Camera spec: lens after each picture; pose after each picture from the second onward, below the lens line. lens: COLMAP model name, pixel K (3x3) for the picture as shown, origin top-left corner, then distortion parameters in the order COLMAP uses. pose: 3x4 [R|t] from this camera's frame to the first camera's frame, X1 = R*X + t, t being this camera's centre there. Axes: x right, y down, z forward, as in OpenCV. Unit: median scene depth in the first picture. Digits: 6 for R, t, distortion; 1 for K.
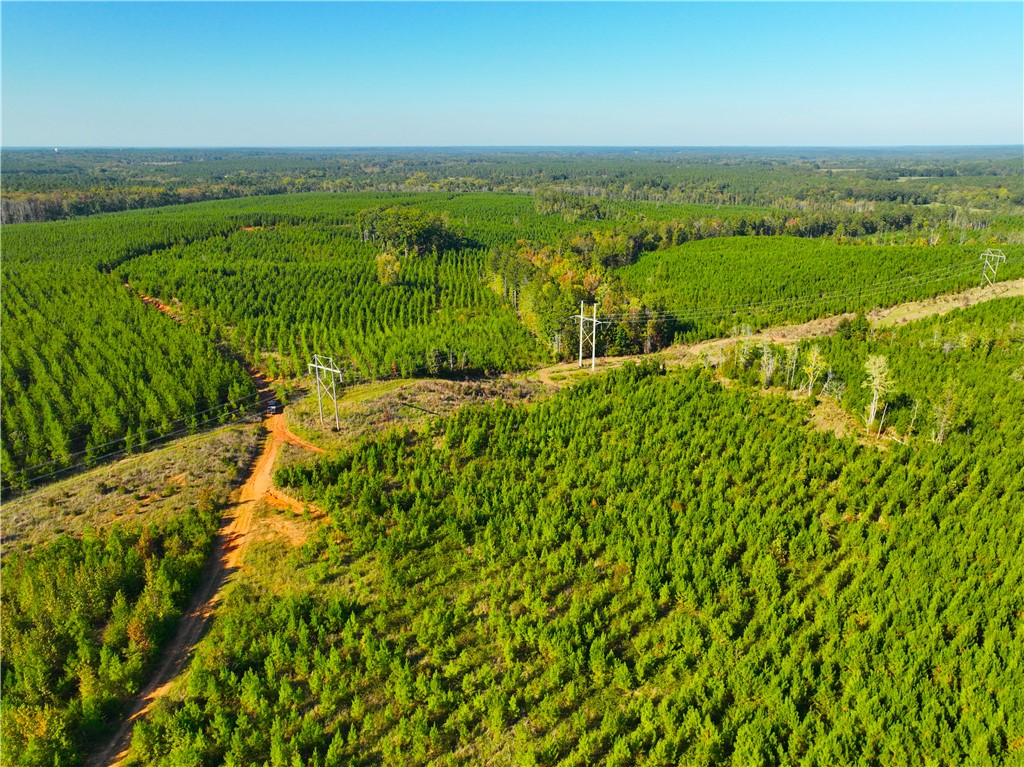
lens RADIAL K [[736.2, 0, 524.1], [0, 736.2, 379.3], [0, 0, 1]] dist [0.001898, 0.012692]
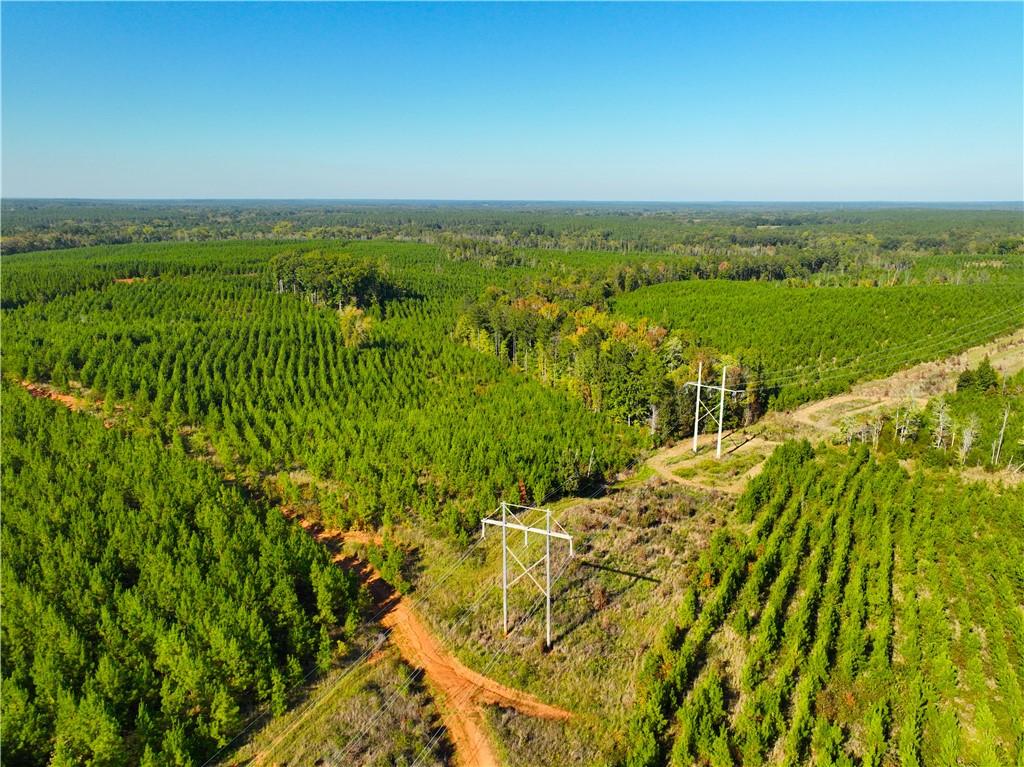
lens RADIAL K [[736.2, 0, 524.1], [0, 736.2, 379.3], [0, 0, 1]] dist [0.001898, 0.012692]
pose [[0.979400, -0.043293, 0.197232, -0.095092], [0.056591, 0.996452, -0.062291, -0.022122], [-0.193835, 0.072169, 0.978376, 0.130323]]
